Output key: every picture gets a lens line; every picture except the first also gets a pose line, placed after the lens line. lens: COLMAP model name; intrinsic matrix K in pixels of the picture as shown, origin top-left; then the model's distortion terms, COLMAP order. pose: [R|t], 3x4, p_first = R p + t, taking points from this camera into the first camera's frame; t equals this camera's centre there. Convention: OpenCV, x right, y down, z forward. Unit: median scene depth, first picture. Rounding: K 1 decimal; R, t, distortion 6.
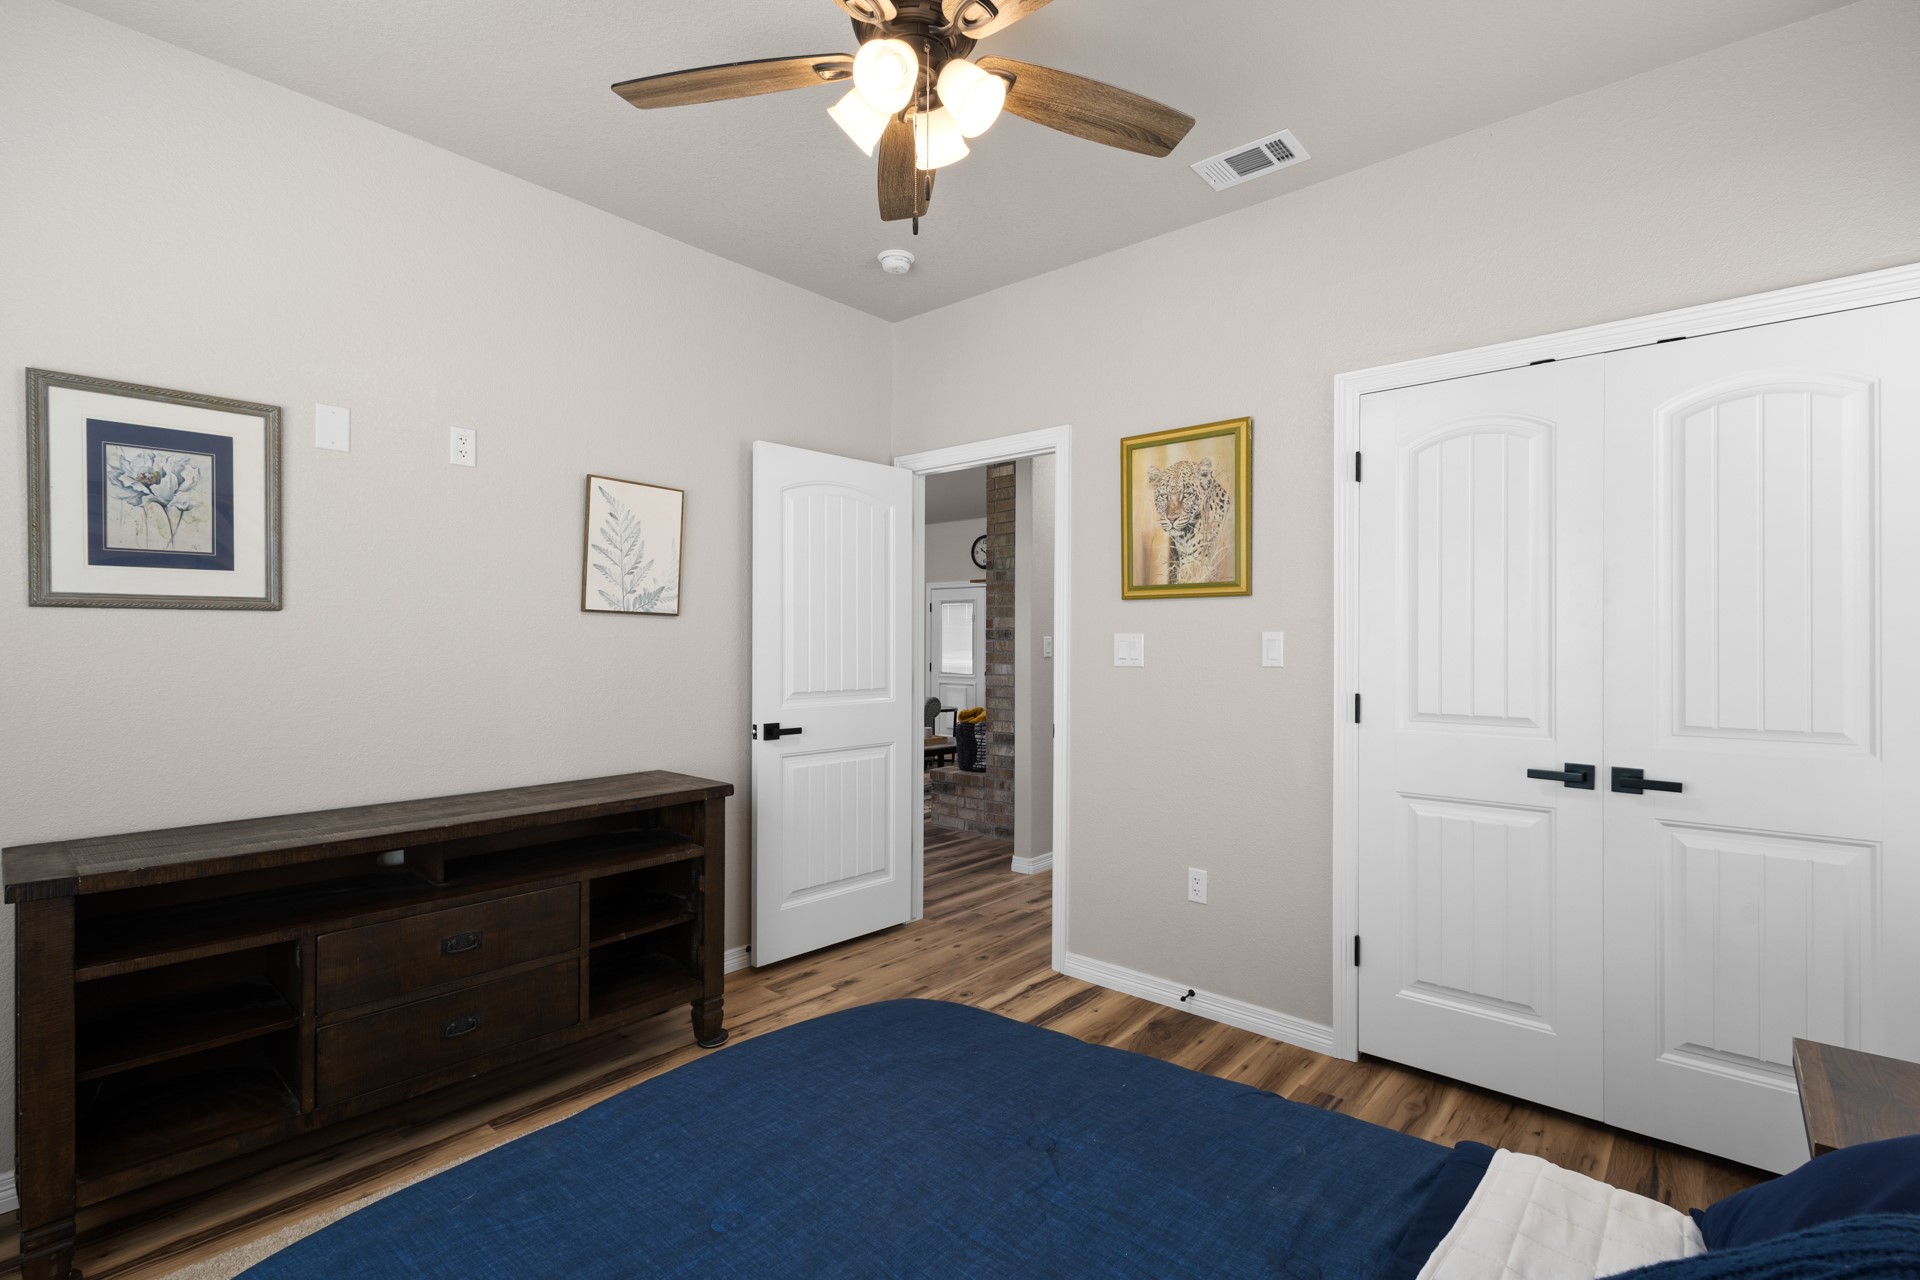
lens RADIAL K [[885.6, 0, 948.8], [0, 885.6, 641.1], [0, 0, 1]] dist [0.006038, -0.001040]
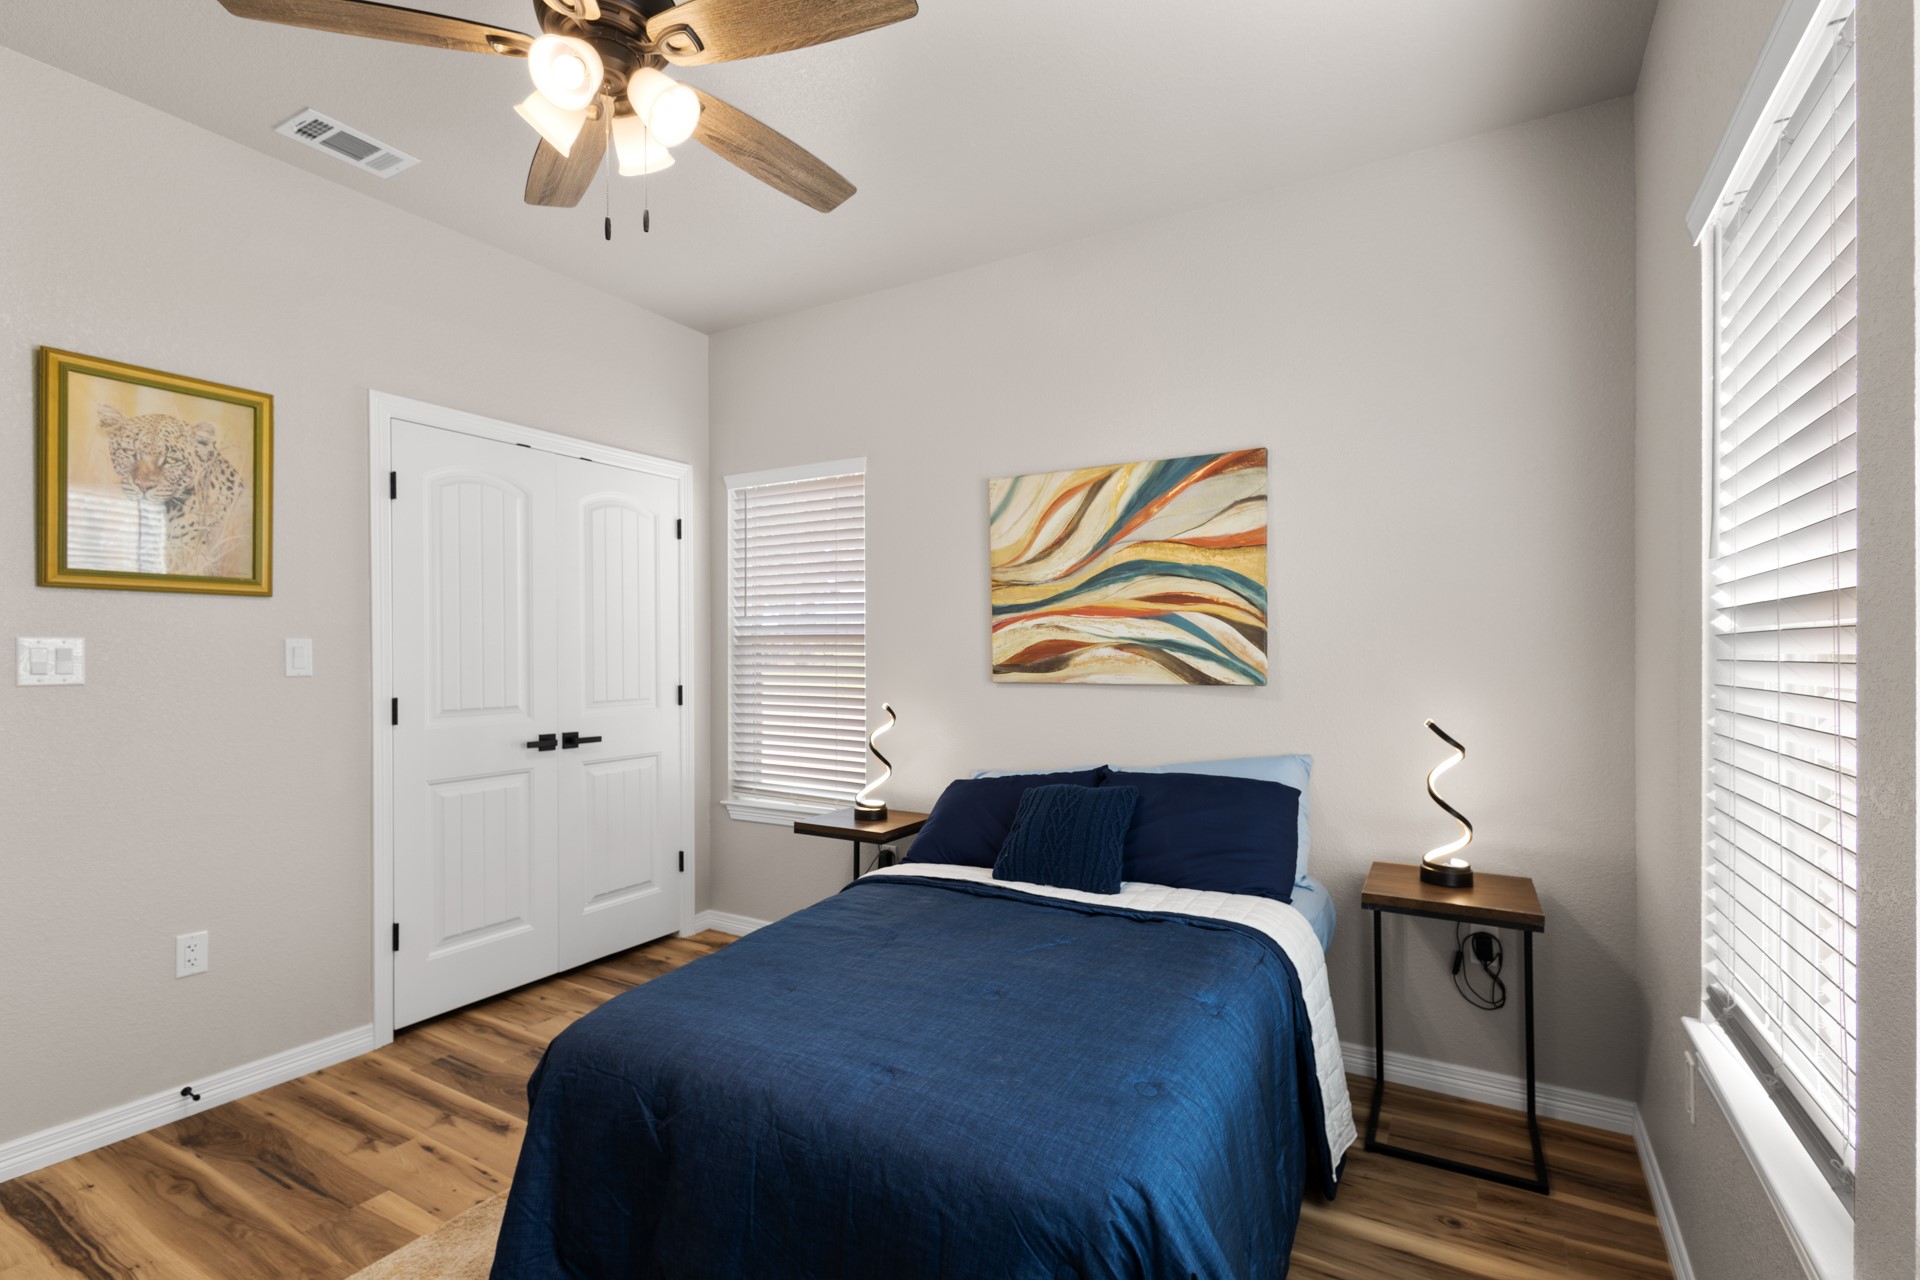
lens RADIAL K [[885.6, 0, 948.8], [0, 885.6, 641.1], [0, 0, 1]] dist [0.006038, -0.001040]
pose [[-0.183013, 0.004981, 0.983098, -0.670792], [-0.007724, 0.999949, -0.006504, -0.006644], [-0.983080, -0.008784, -0.182965, 0.504073]]
